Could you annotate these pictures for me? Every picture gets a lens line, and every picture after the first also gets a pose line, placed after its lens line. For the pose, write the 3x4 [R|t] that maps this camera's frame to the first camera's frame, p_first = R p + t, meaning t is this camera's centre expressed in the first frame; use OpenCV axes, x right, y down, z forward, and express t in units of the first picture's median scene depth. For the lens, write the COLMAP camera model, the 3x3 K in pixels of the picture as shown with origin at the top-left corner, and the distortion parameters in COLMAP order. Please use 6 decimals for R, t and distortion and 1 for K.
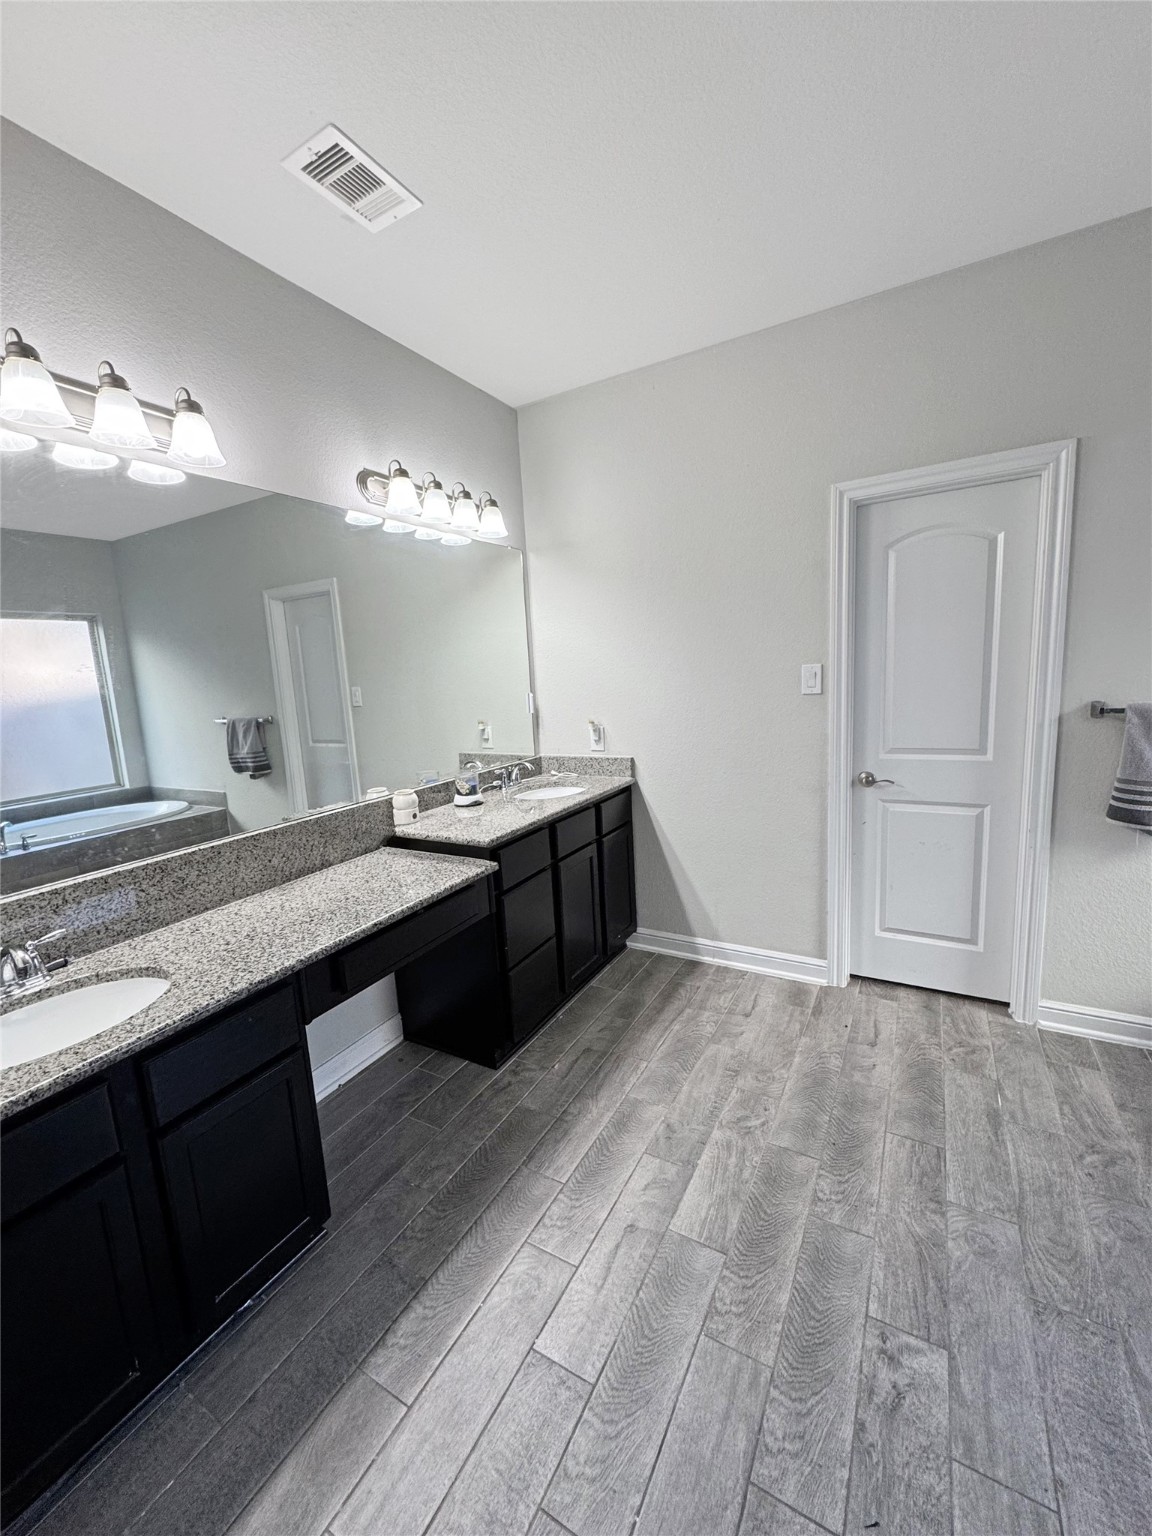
lens RADIAL K [[616.5, 0, 575.9], [0, 616.5, 765.5], [0, 0, 1]] dist [0.007689, -0.000164]
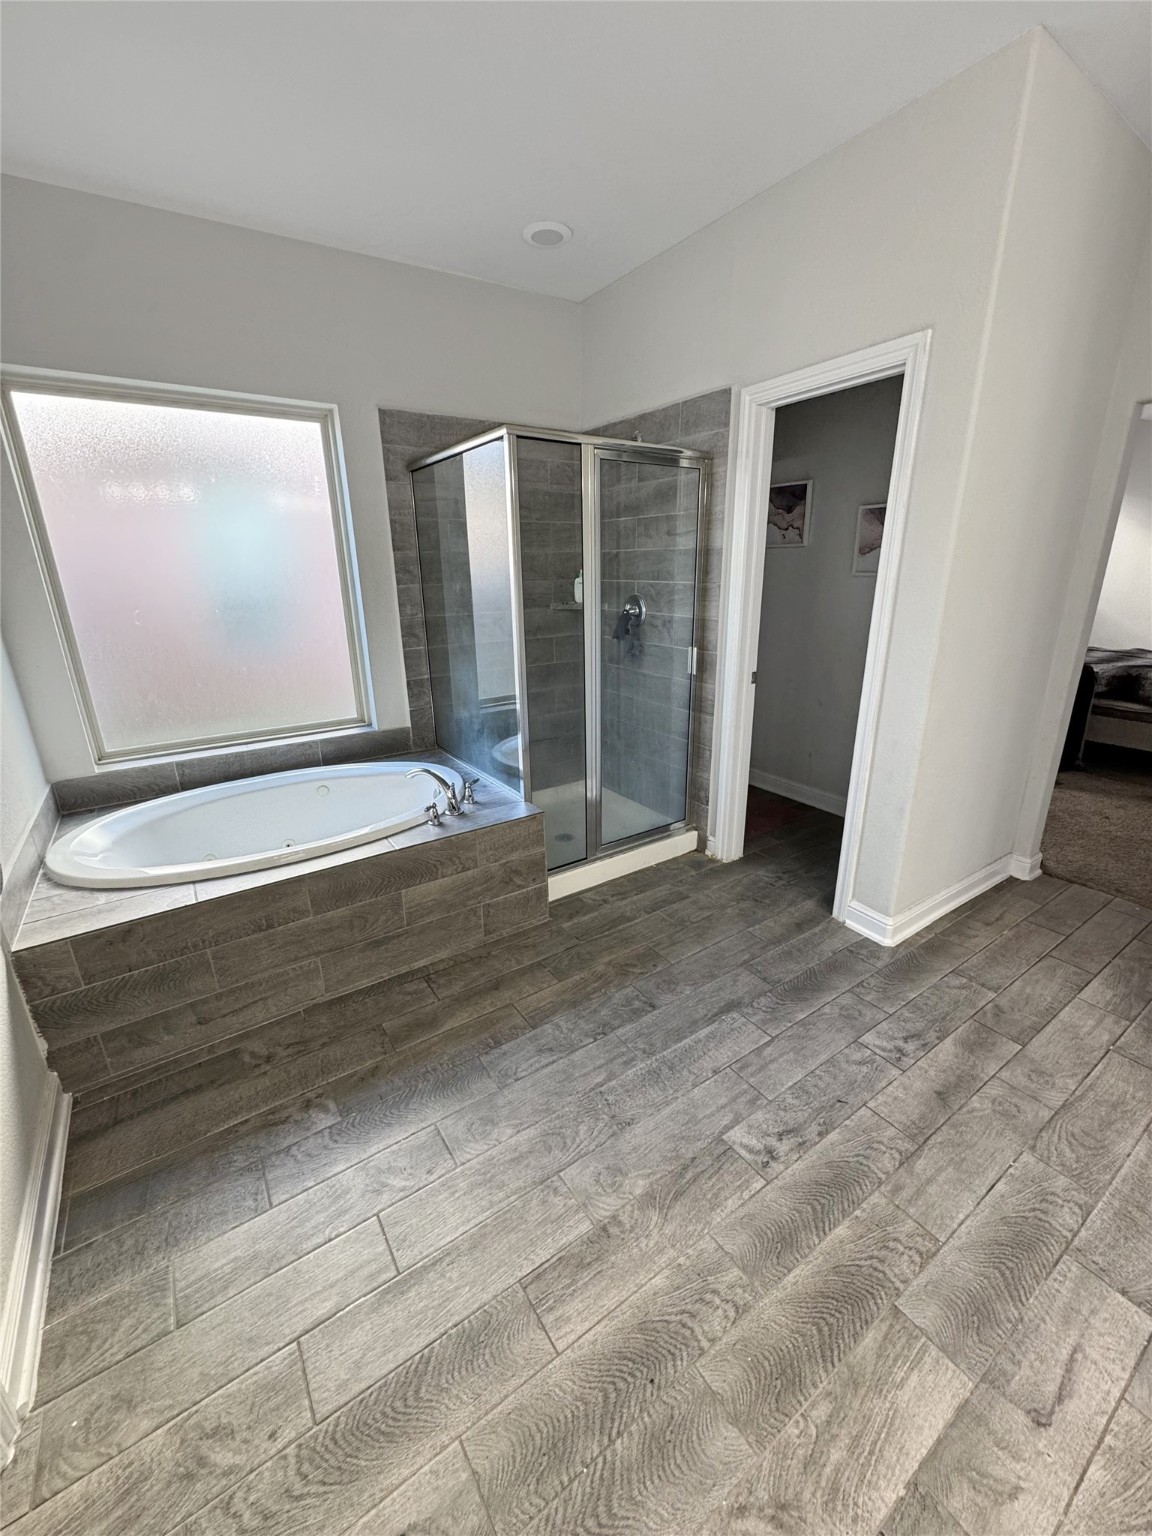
lens RADIAL K [[616.5, 0, 579.9], [0, 616.5, 766.3], [0, 0, 1]] dist [0.007689, -0.000164]
pose [[-0.900105, -0.077938, 0.428646, 0.309708], [0.121090, 0.900350, 0.417980, -0.241797], [-0.418508, 0.428131, -0.800971, 1.480758]]
